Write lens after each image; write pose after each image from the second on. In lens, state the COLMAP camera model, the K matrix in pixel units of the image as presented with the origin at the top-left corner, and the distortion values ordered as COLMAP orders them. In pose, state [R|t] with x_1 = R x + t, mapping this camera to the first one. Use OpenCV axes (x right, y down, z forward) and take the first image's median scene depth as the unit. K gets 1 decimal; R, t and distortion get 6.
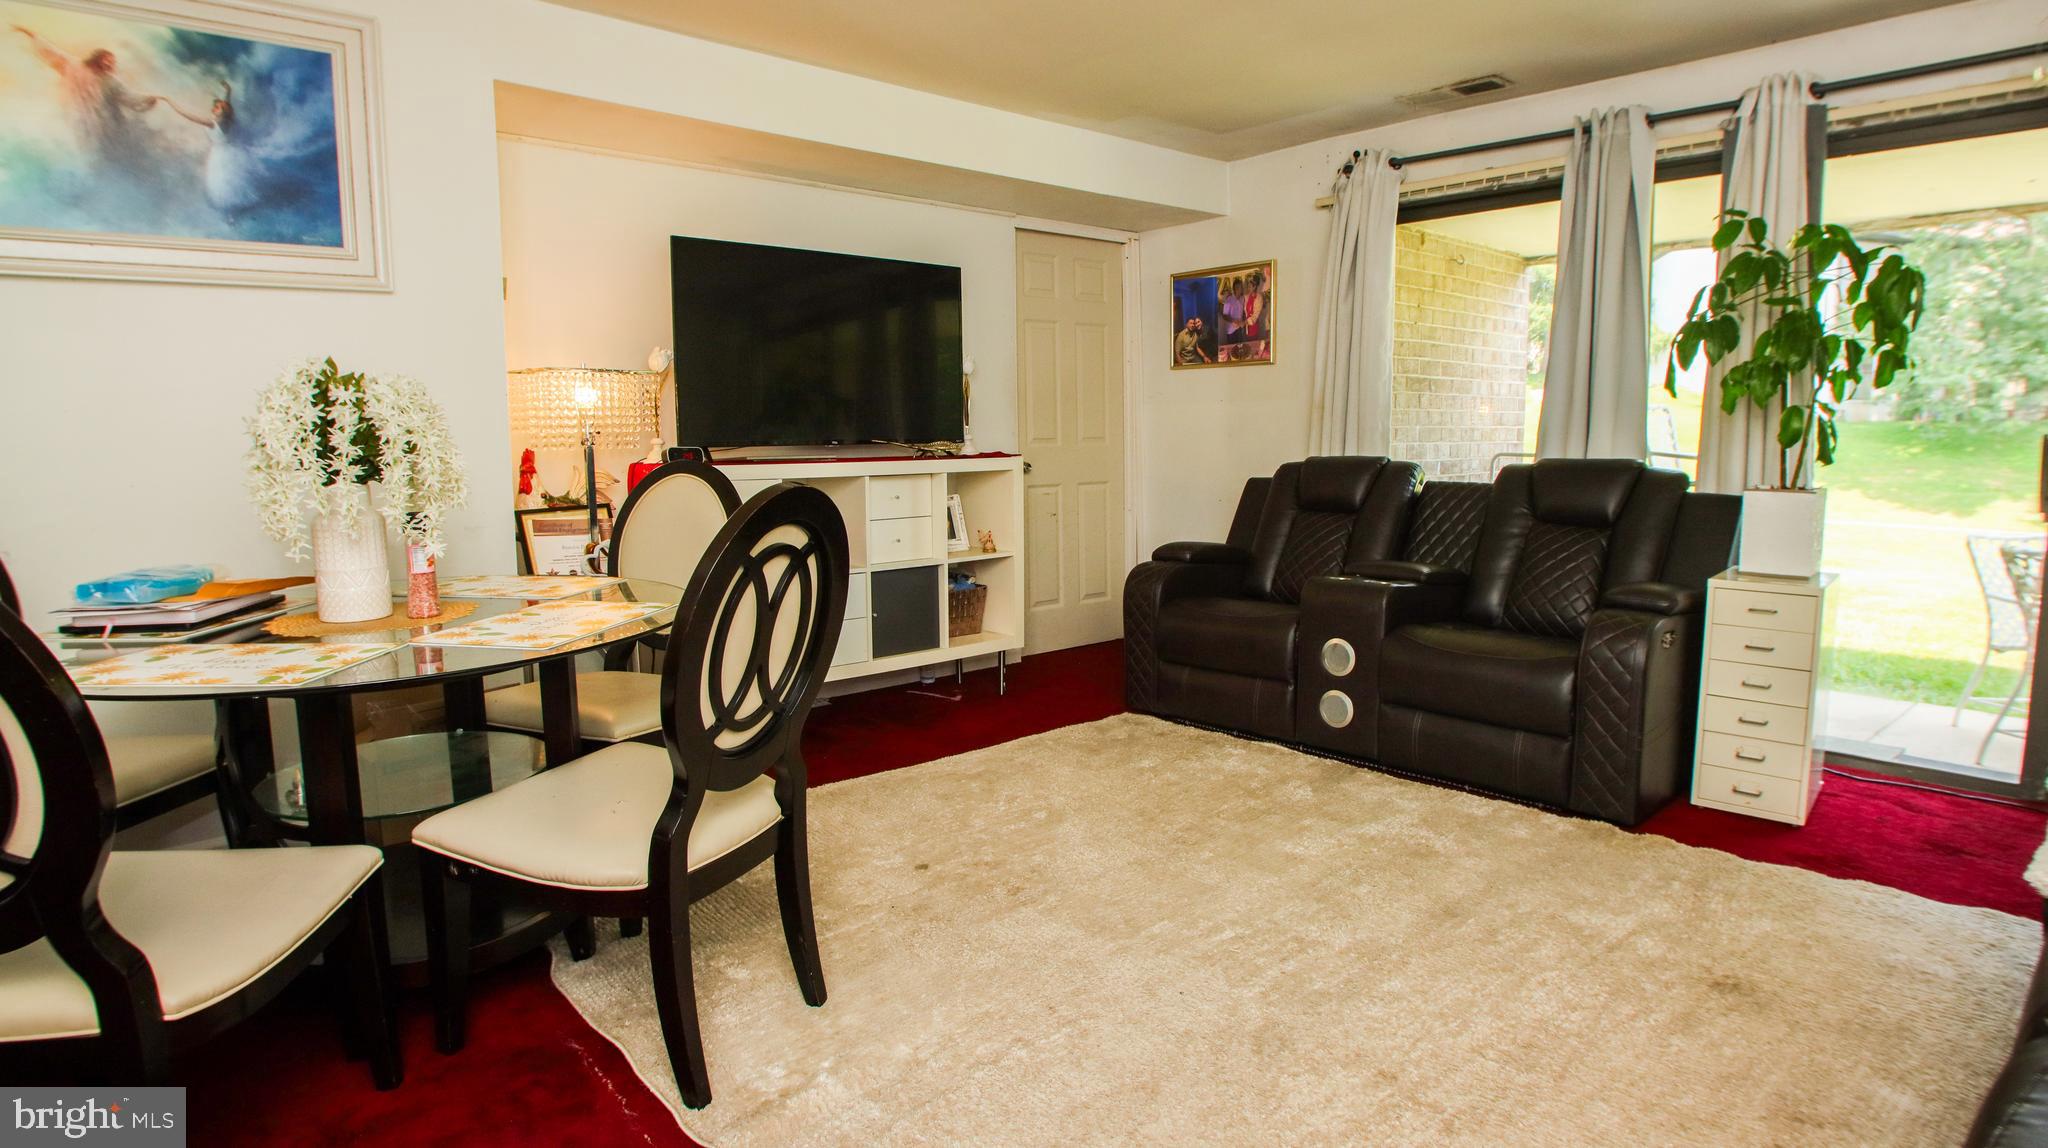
lens RADIAL K [[1148.4, 0, 1017.2], [0, 1148.4, 563.3], [0, 0, 1]] dist [-0.003211, 0.003369]
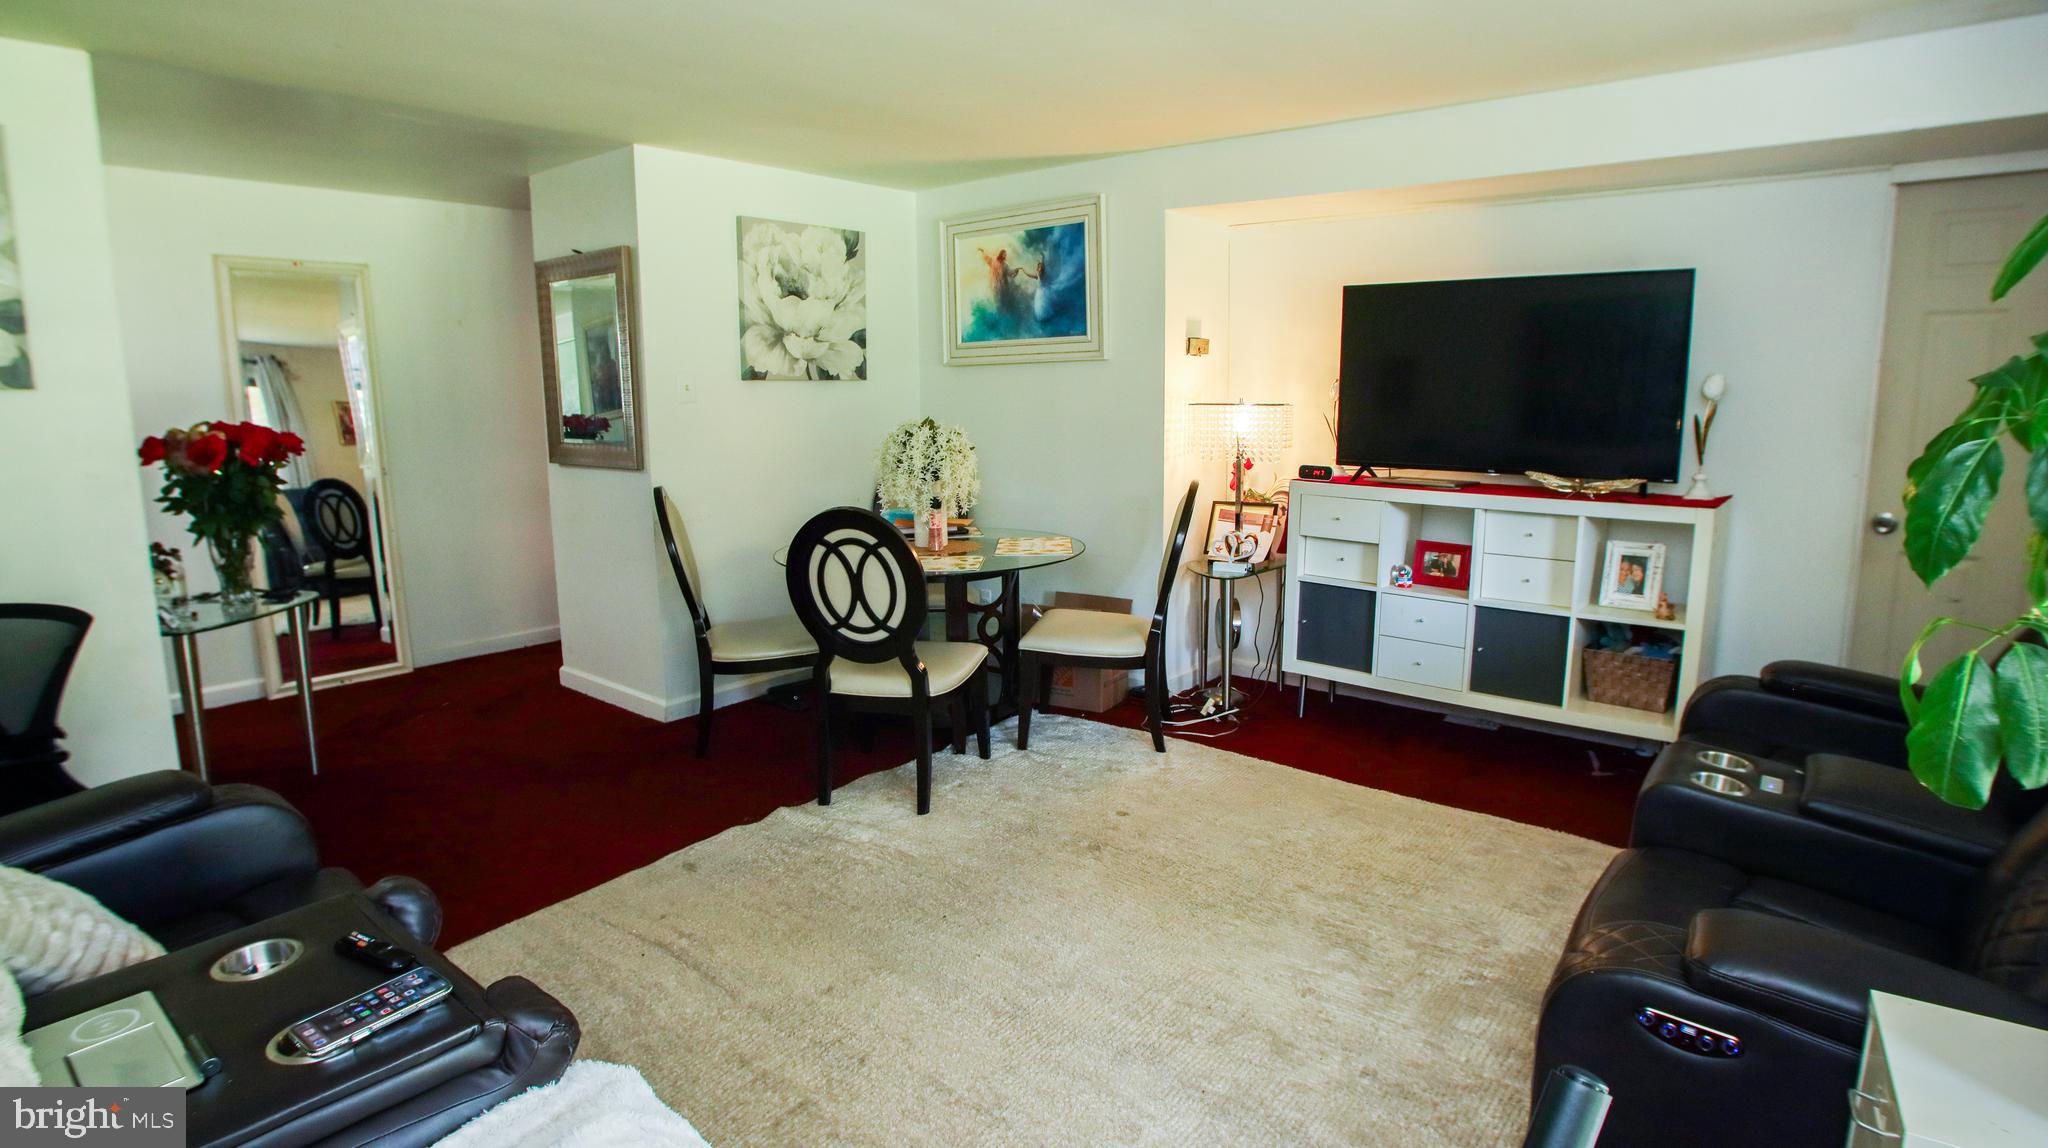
lens RADIAL K [[1148.4, 0, 1026.4], [0, 1148.4, 584.7], [0, 0, 1]] dist [-0.003211, 0.003369]
pose [[0.141413, 0.196346, -0.970284, 1.165902], [-0.109224, 0.977244, 0.181836, -0.221873], [0.983907, 0.080264, 0.159641, 0.696745]]
